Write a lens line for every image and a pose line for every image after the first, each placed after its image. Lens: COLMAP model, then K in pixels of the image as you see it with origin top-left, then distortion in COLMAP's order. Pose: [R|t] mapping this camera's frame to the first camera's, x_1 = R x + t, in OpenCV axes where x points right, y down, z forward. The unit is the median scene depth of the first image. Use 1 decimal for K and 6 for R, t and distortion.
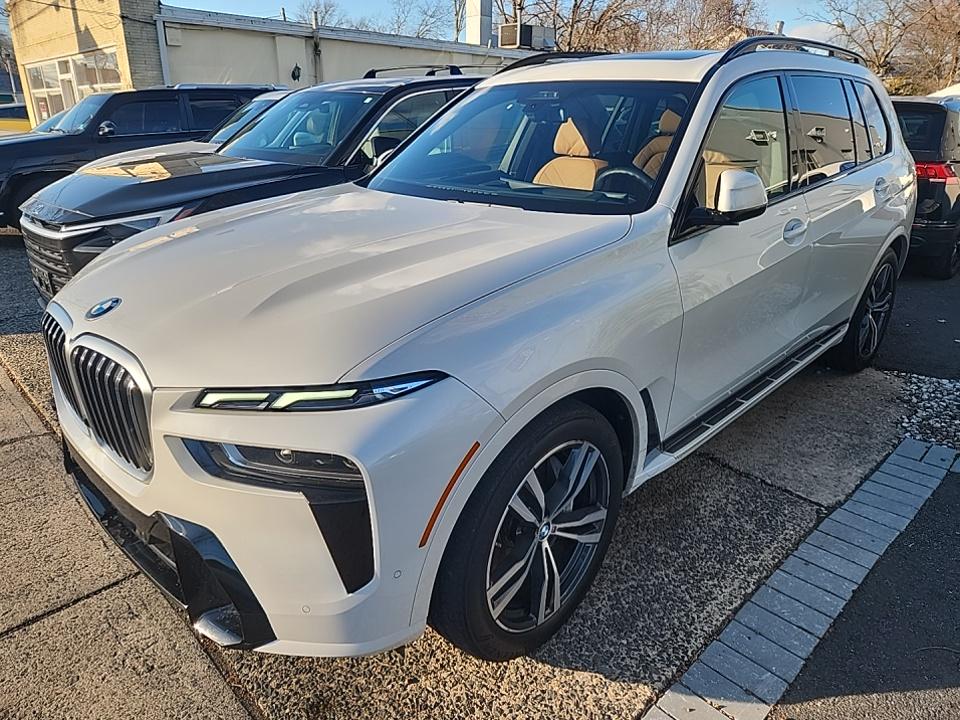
lens RADIAL K [[654.4, 0, 480.0], [0, 654.4, 360.0], [0, 0, 1]] dist [0.051917, -0.047161]
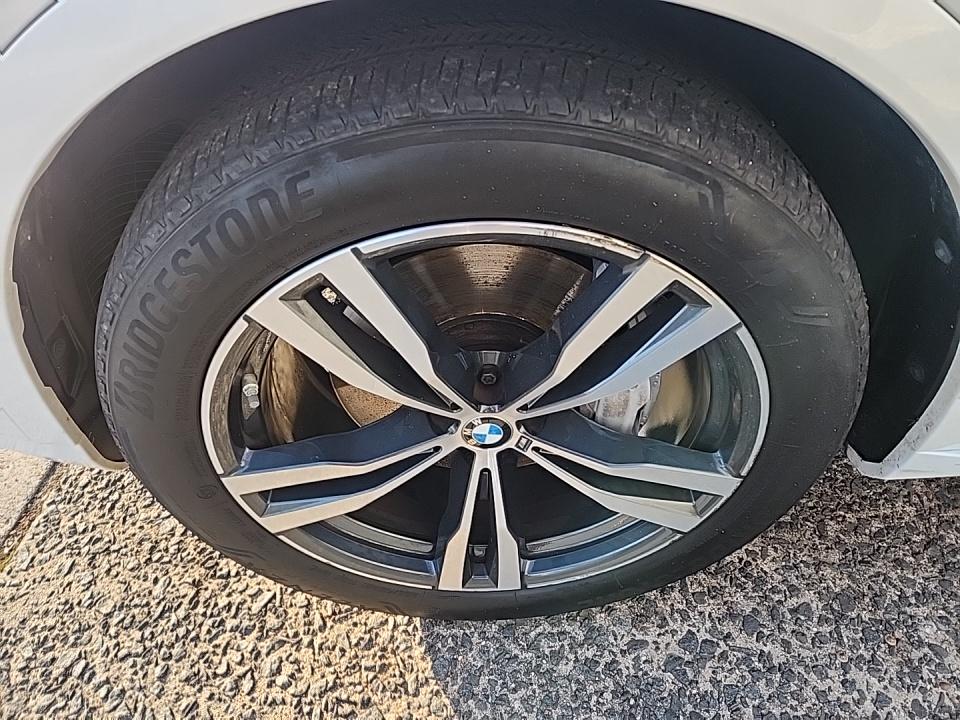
lens RADIAL K [[636.3, 0, 484.7], [0, 636.3, 345.1], [0, 0, 1]] dist [0.060204, -0.051335]
pose [[0.703568, 0.474512, -0.528990, 0.270587], [-0.255807, 0.863610, 0.434442, 0.055272], [0.662989, -0.170340, 0.728993, 0.739612]]
